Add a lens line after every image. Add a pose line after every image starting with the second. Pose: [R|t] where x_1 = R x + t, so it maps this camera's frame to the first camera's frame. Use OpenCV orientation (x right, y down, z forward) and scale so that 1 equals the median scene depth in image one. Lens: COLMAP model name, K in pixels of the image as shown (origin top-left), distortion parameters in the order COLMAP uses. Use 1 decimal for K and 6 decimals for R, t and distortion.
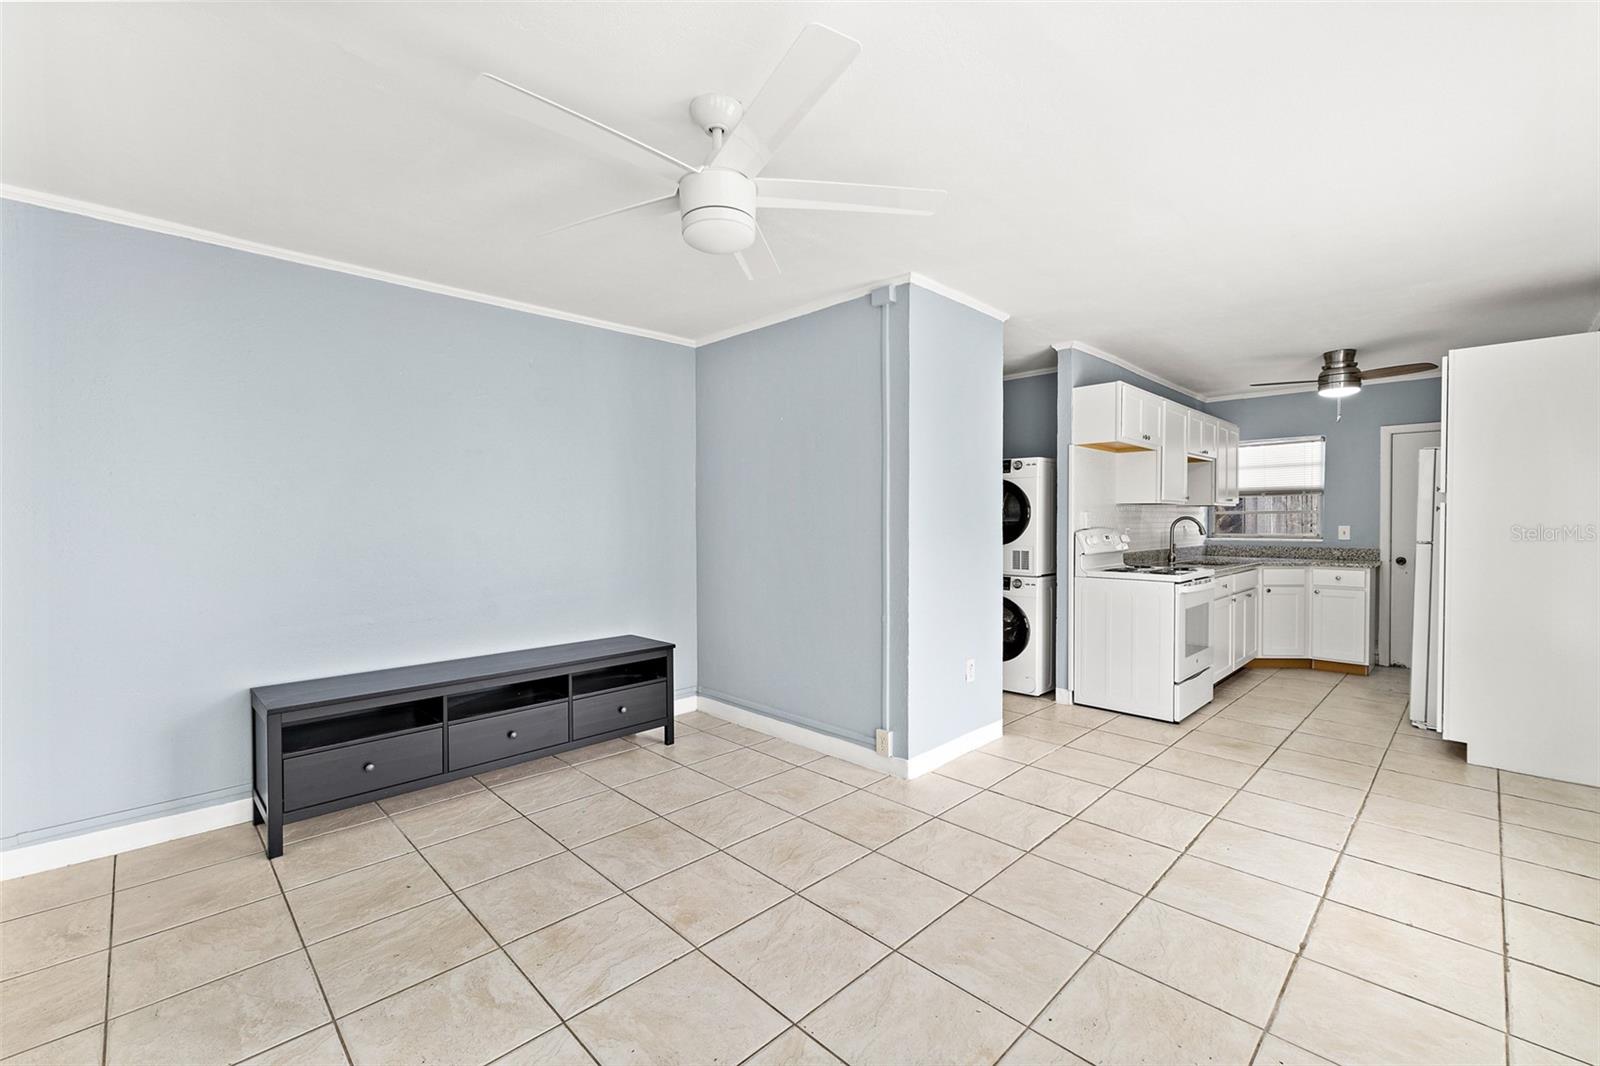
lens RADIAL K [[667.9, 0, 792.3], [0, 667.9, 534.1], [0, 0, 1]] dist [0.003933, -0.000773]
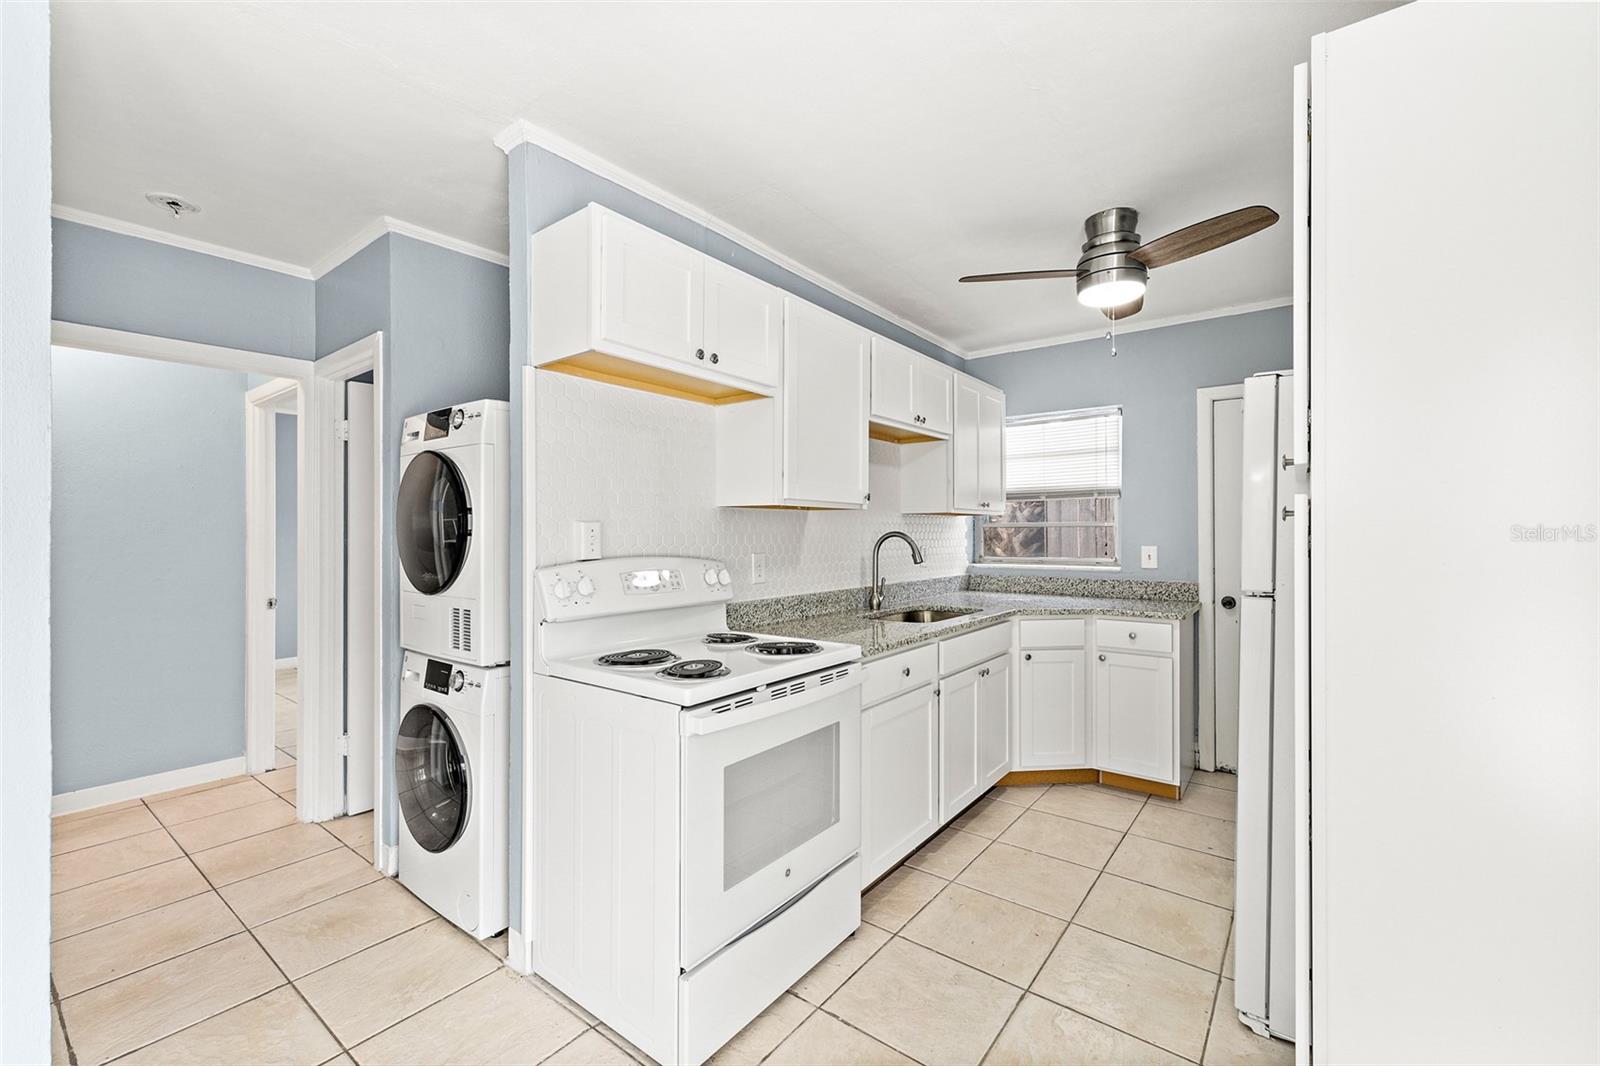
lens RADIAL K [[667.9, 0, 795.7], [0, 667.9, 535.6], [0, 0, 1]] dist [0.003933, -0.000773]
pose [[0.989580, 0.000483, 0.143980, 0.439659], [0.001826, 0.999872, -0.015901, -0.014195], [-0.143969, 0.015998, 0.989453, 0.461042]]
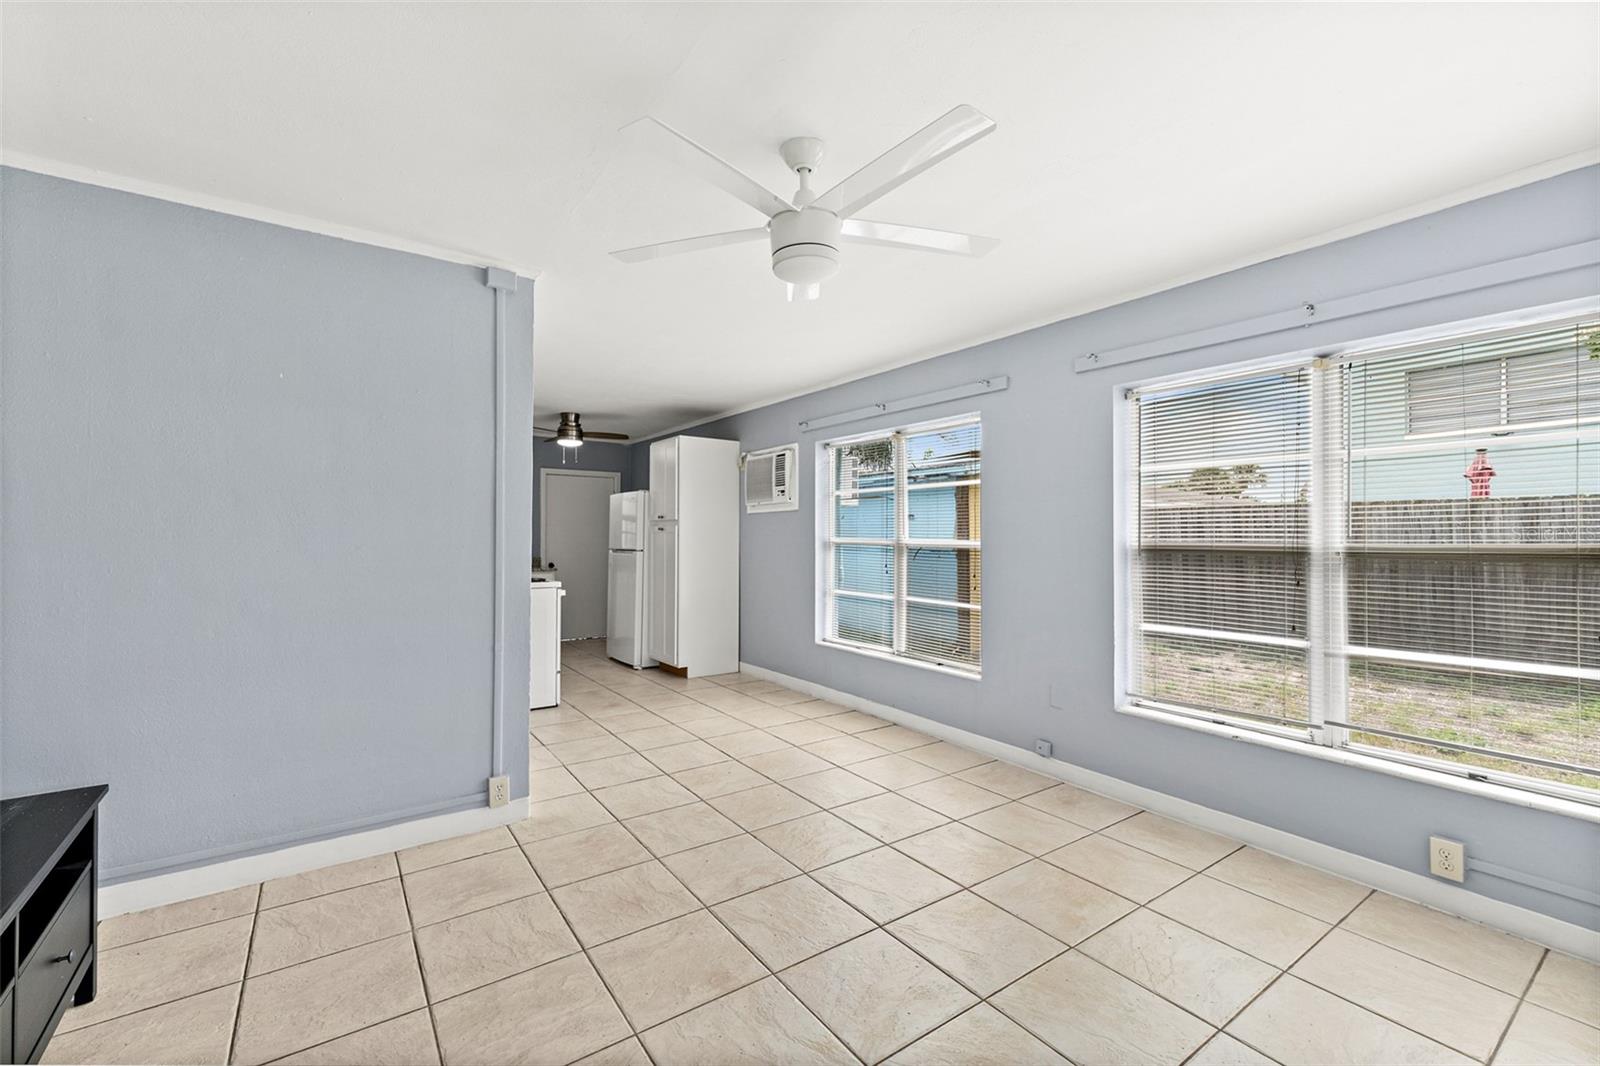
lens RADIAL K [[667.9, 0, 787.7], [0, 667.9, 533.9], [0, 0, 1]] dist [0.003933, -0.000773]
pose [[0.164716, 0.006691, 0.986318, -0.405362], [0.016467, 0.999819, -0.009533, -0.004160], [-0.986203, 0.017812, 0.164576, 0.296513]]
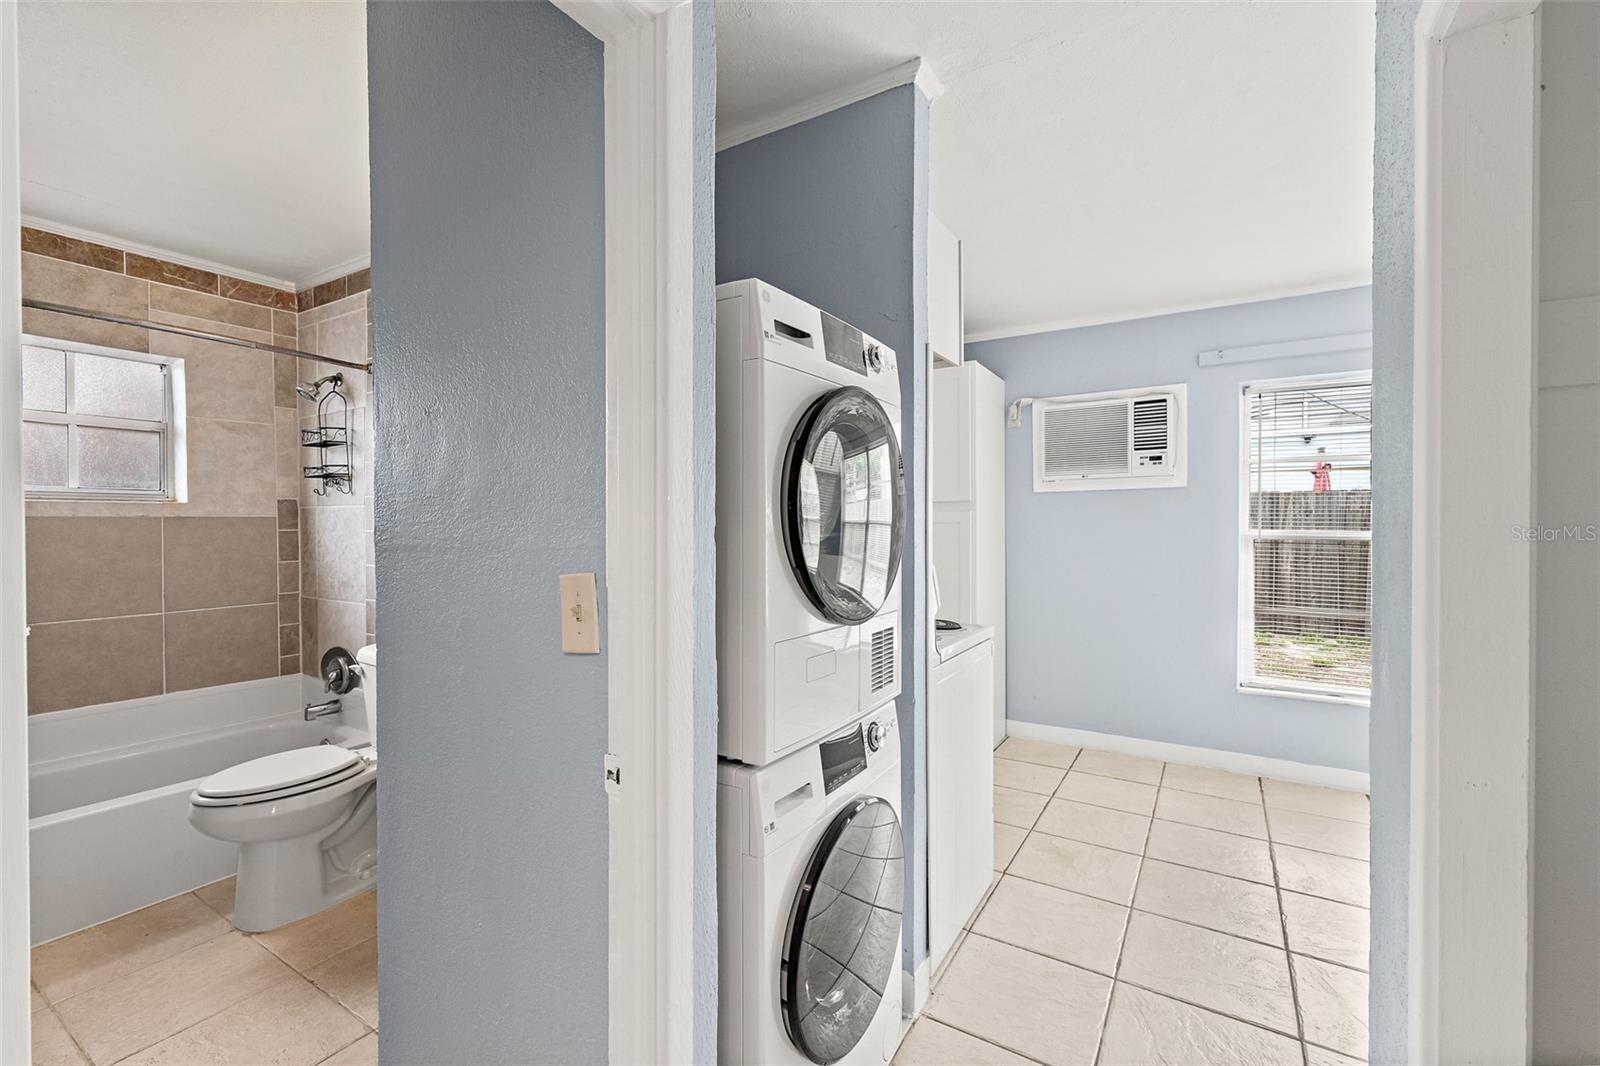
lens RADIAL K [[667.9, 0, 799.6], [0, 667.9, 533.2], [0, 0, 1]] dist [0.003933, -0.000773]
pose [[-0.236385, -0.014771, 0.971547, 0.046263], [0.021576, 0.999558, 0.020446, -0.026642], [-0.971420, 0.025795, -0.235962, 0.968546]]
